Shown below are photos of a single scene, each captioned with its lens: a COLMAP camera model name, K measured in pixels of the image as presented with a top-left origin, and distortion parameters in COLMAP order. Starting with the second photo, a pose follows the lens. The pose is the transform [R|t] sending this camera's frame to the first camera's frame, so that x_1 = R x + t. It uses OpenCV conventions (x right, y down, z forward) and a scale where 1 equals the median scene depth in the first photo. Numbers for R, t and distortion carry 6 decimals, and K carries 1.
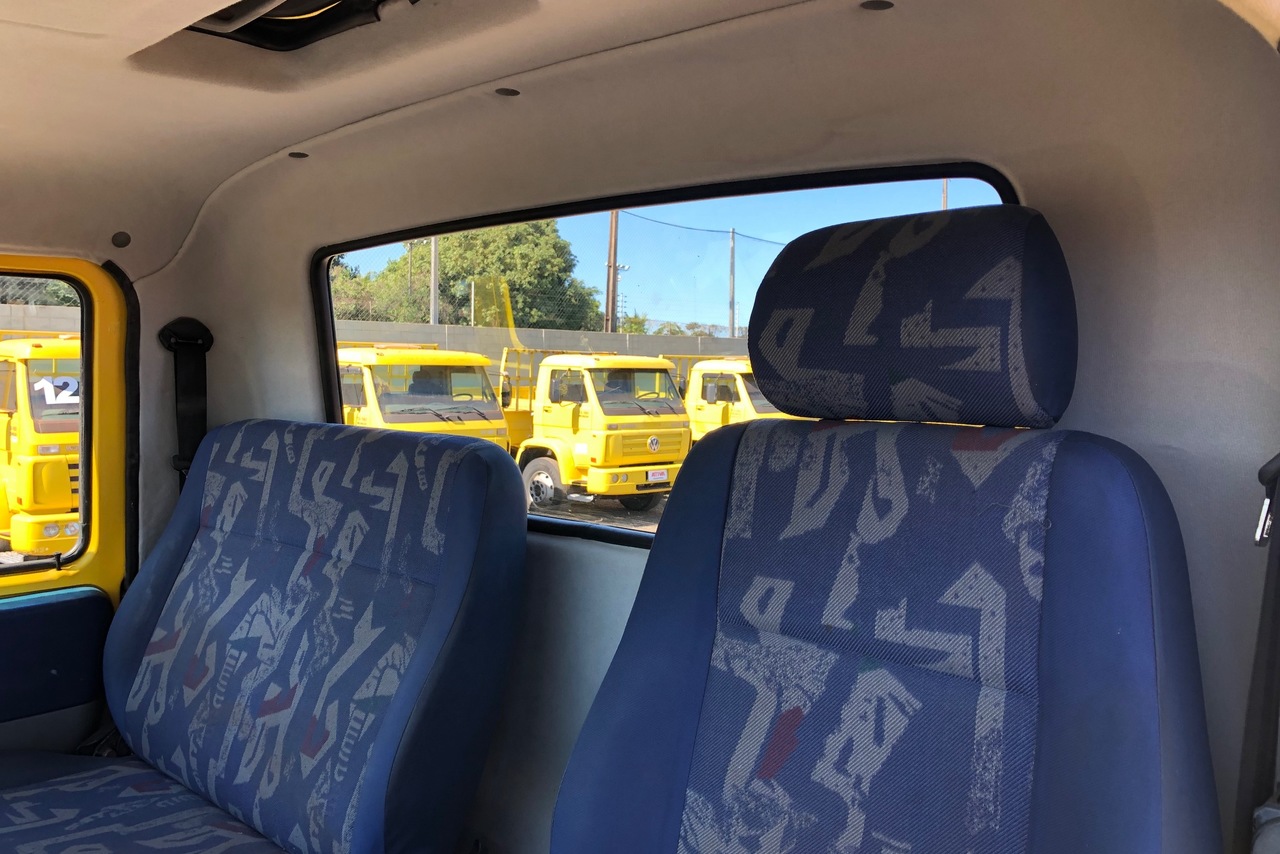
lens RADIAL K [[1023.4, 0, 640.1], [0, 1023.4, 425.6], [0, 0, 1]] dist [0.005547, 0.002464]
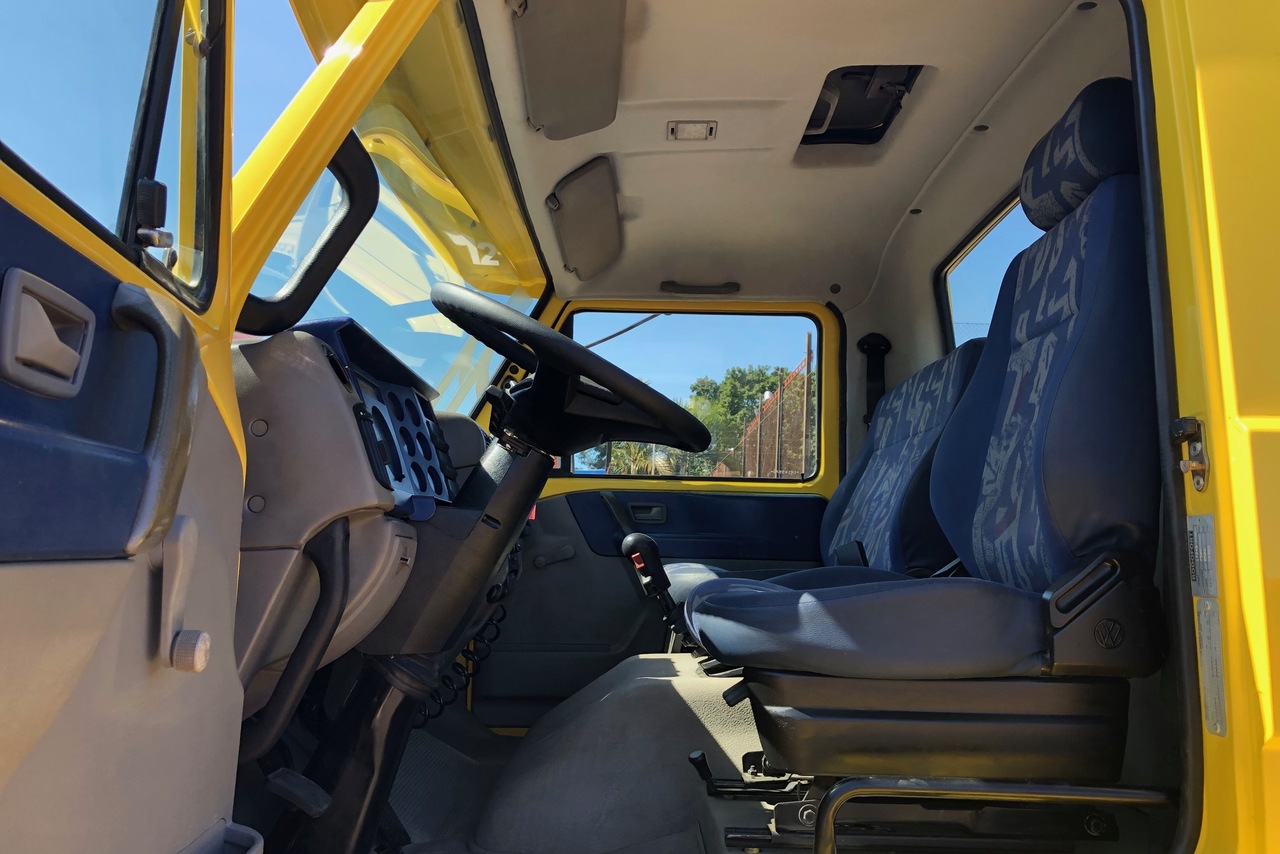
lens RADIAL K [[1023.4, 0, 641.2], [0, 1023.4, 428.7], [0, 0, 1]] dist [0.005547, 0.002464]
pose [[0.685357, -0.090488, -0.722563, 0.478757], [-0.051456, 0.983752, -0.172003, 0.353401], [0.726387, 0.155063, 0.669565, -0.342591]]
